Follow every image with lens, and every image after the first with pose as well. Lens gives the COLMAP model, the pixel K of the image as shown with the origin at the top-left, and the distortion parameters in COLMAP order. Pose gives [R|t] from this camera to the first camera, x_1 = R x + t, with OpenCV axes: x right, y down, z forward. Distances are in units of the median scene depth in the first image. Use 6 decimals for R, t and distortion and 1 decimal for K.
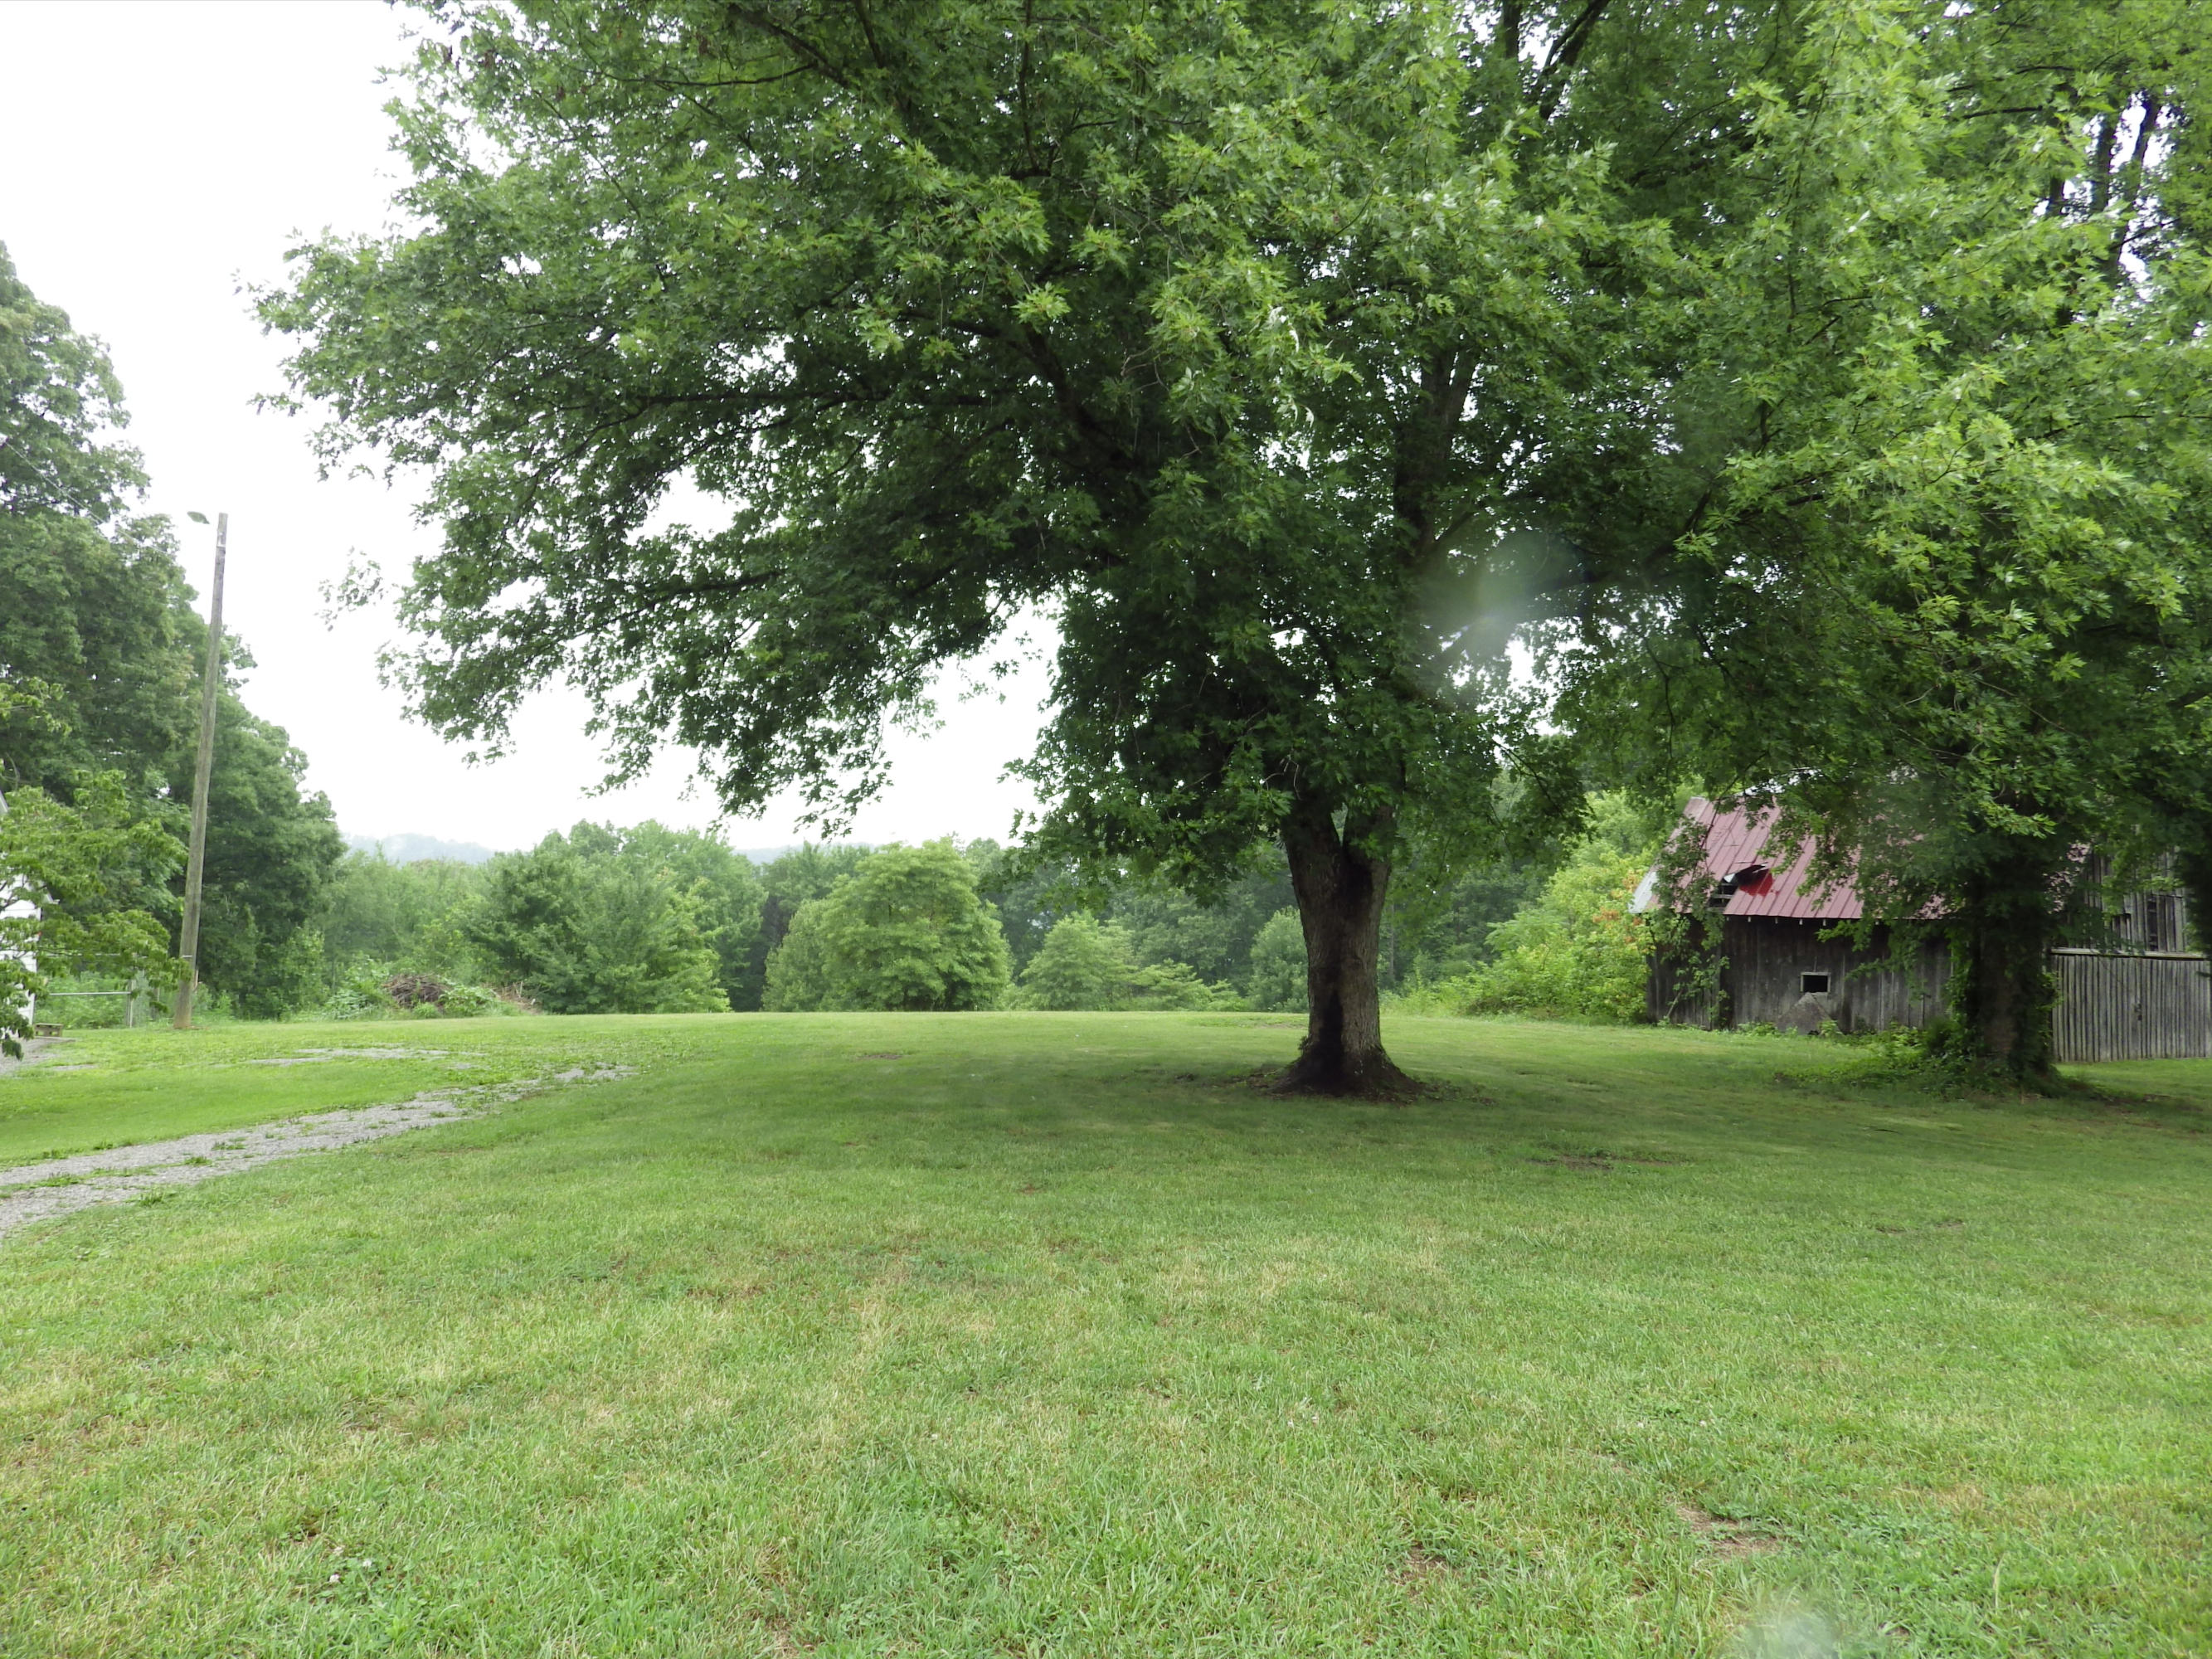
lens RADIAL K [[1486.2, 0, 1113.2], [0, 1486.2, 818.5], [0, 0, 1]] dist [0.012524, -0.000702]
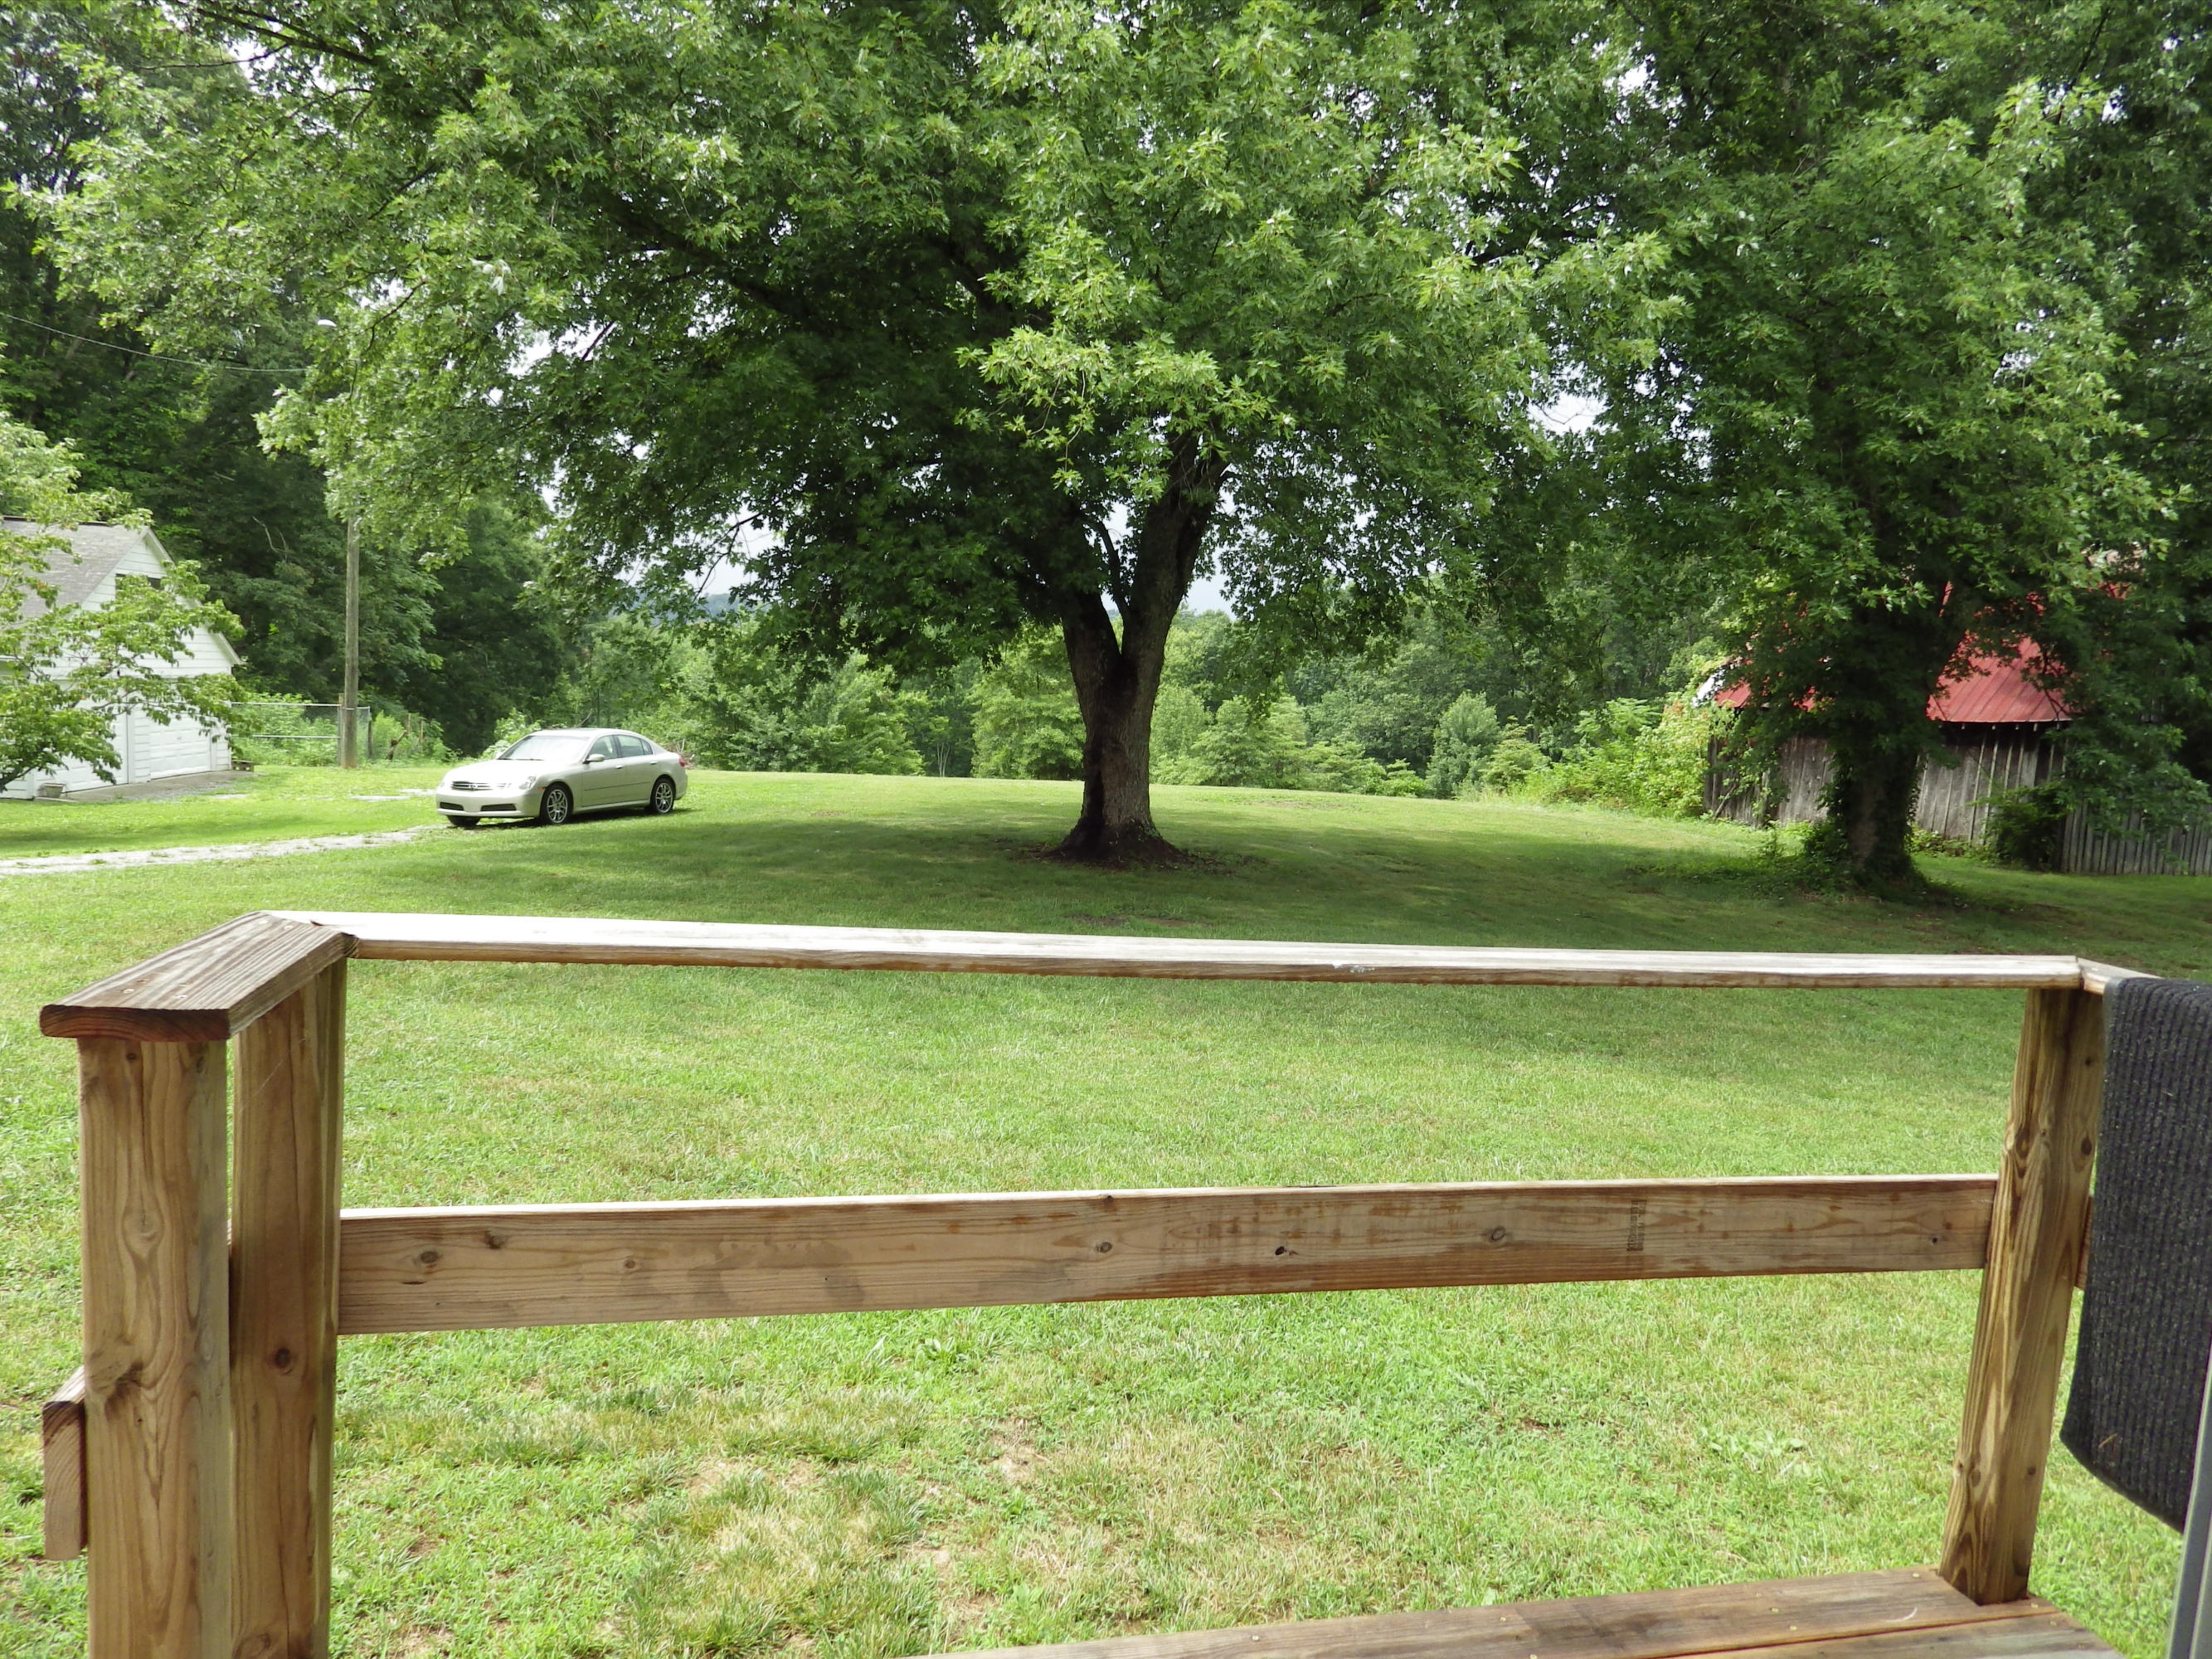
lens RADIAL K [[1494.7, 0, 1114.3], [0, 1494.7, 828.3], [0, 0, 1]] dist [0.011426, 0.001894]
pose [[0.981280, 0.044367, -0.187405, 0.164137], [-0.013887, 0.986869, 0.160923, -0.011777], [0.192084, -0.155308, 0.969012, -0.056378]]
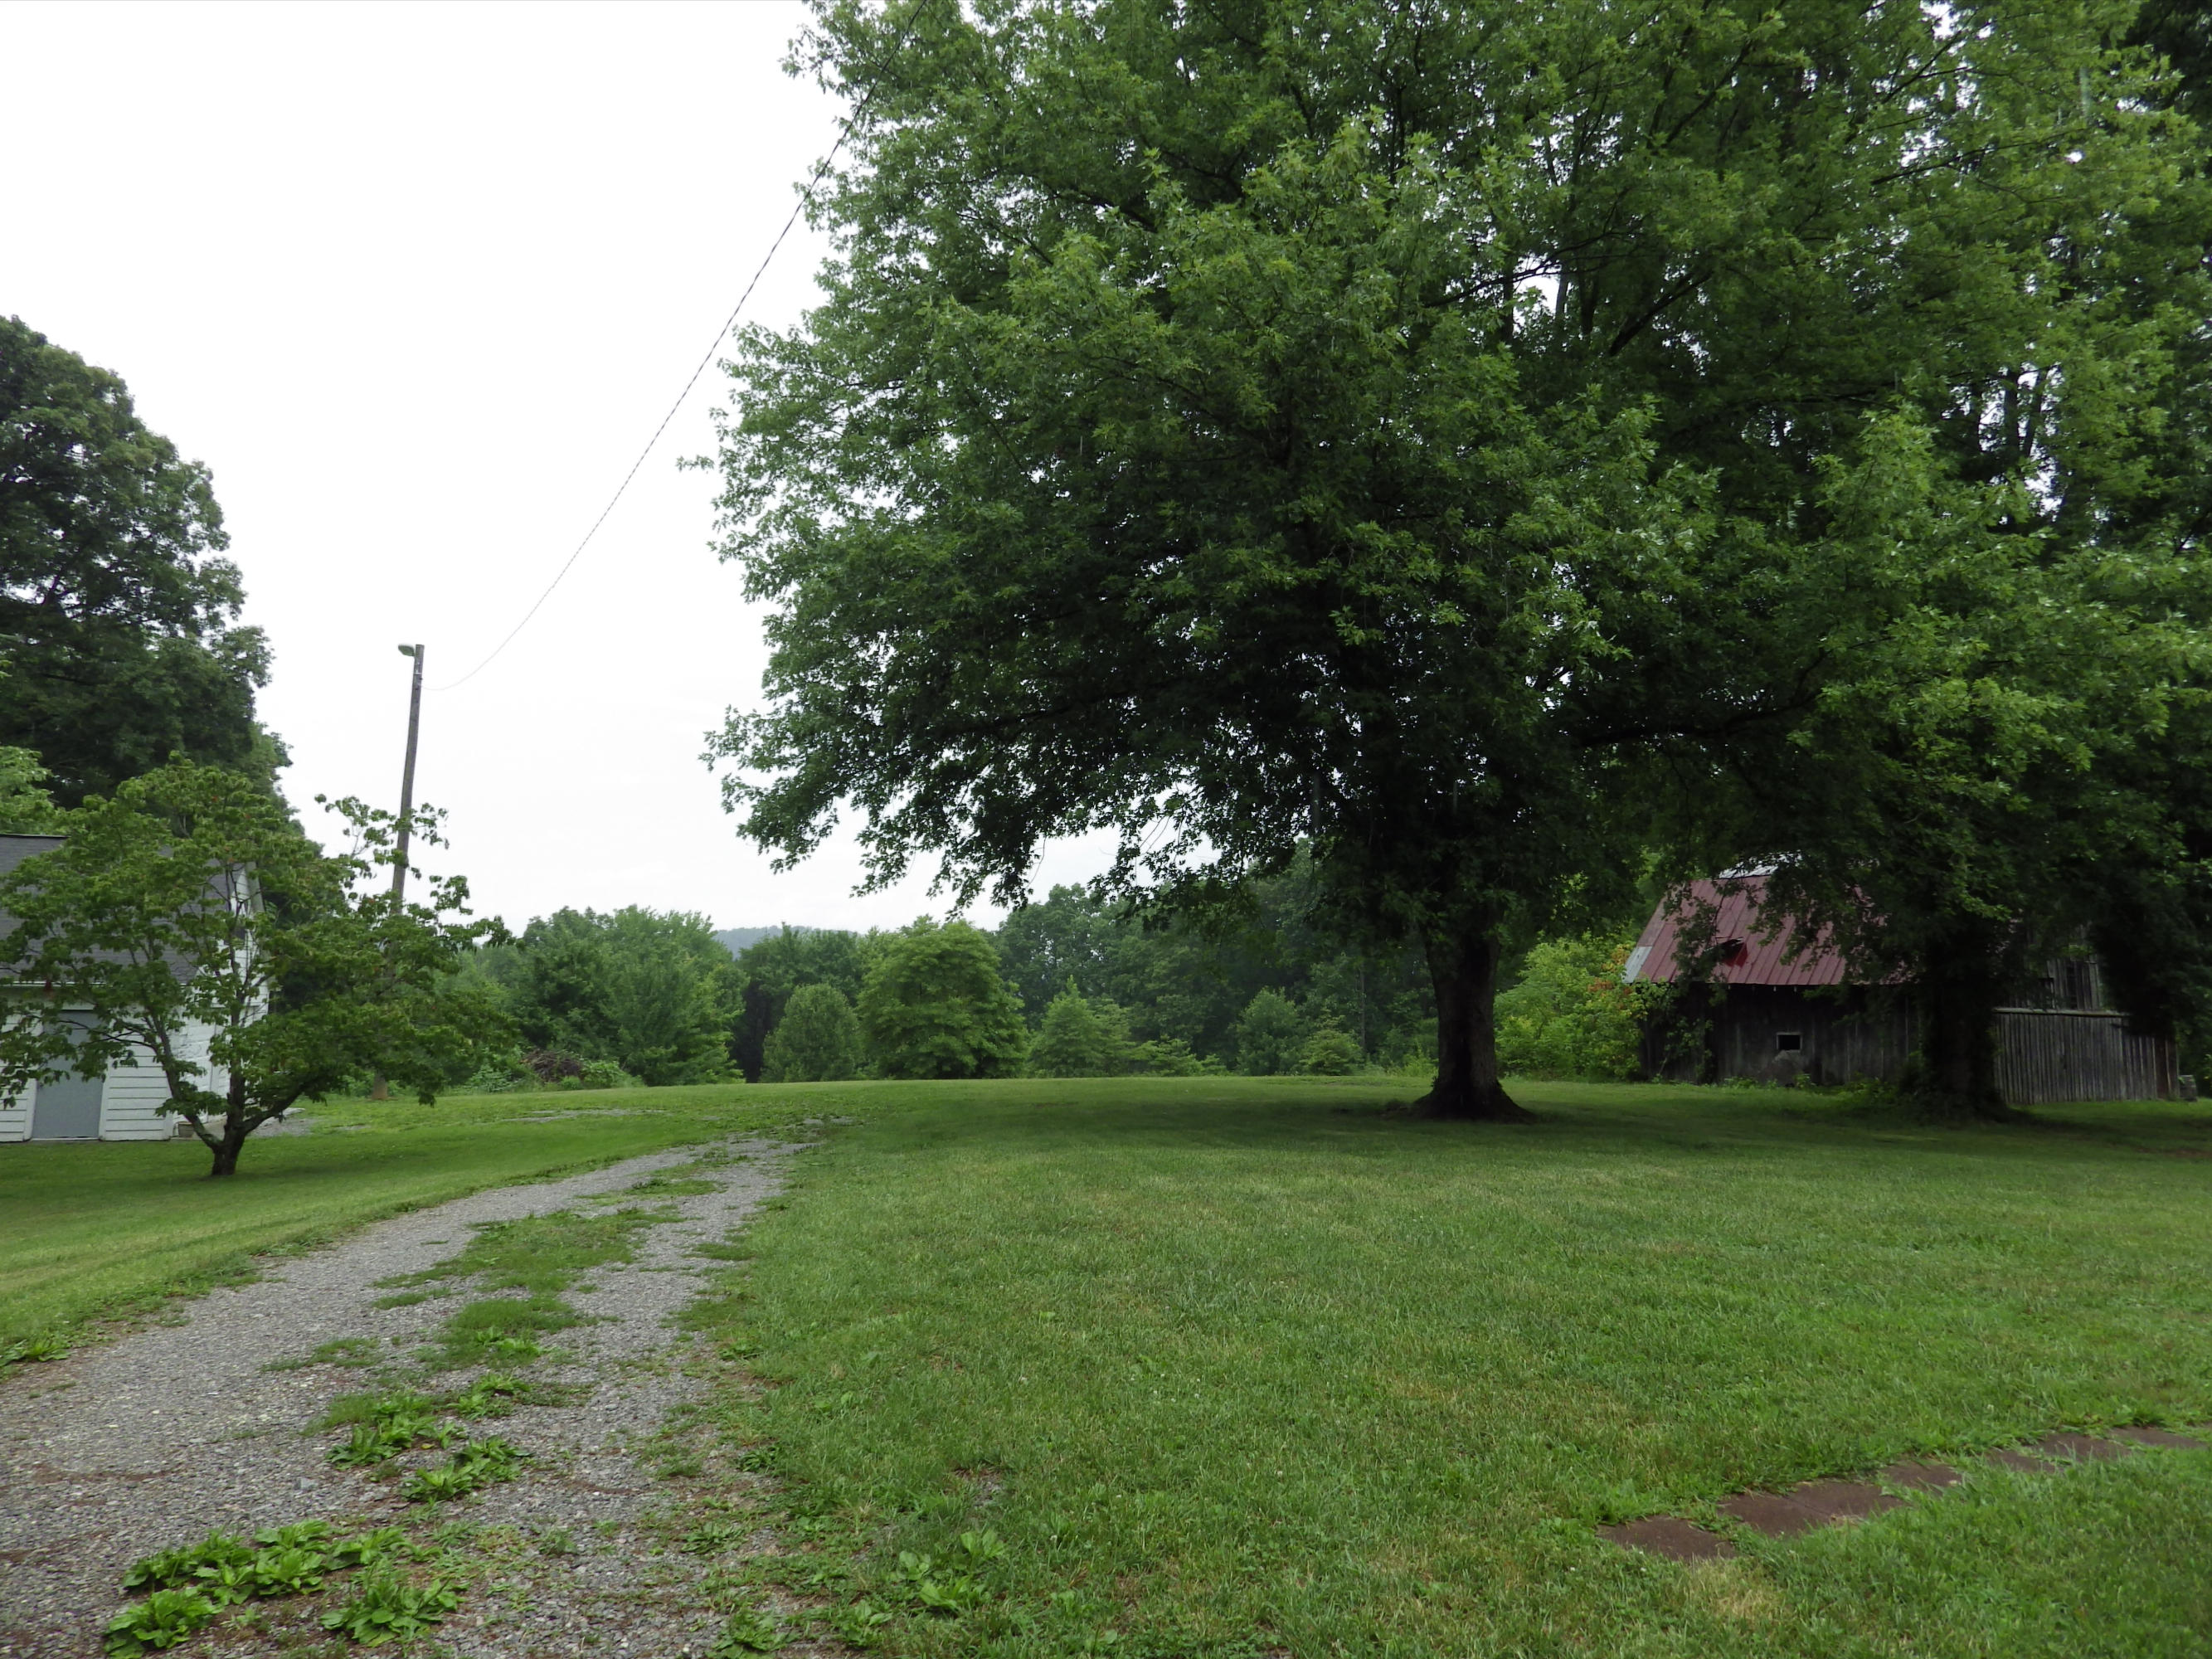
lens RADIAL K [[1494.7, 0, 1114.3], [0, 1494.7, 828.3], [0, 0, 1]] dist [0.011426, 0.001894]
pose [[0.998916, -0.007480, 0.045946, -0.092390], [0.009659, 0.998830, -0.047383, -0.003810], [-0.045538, 0.047776, 0.997820, -0.125391]]
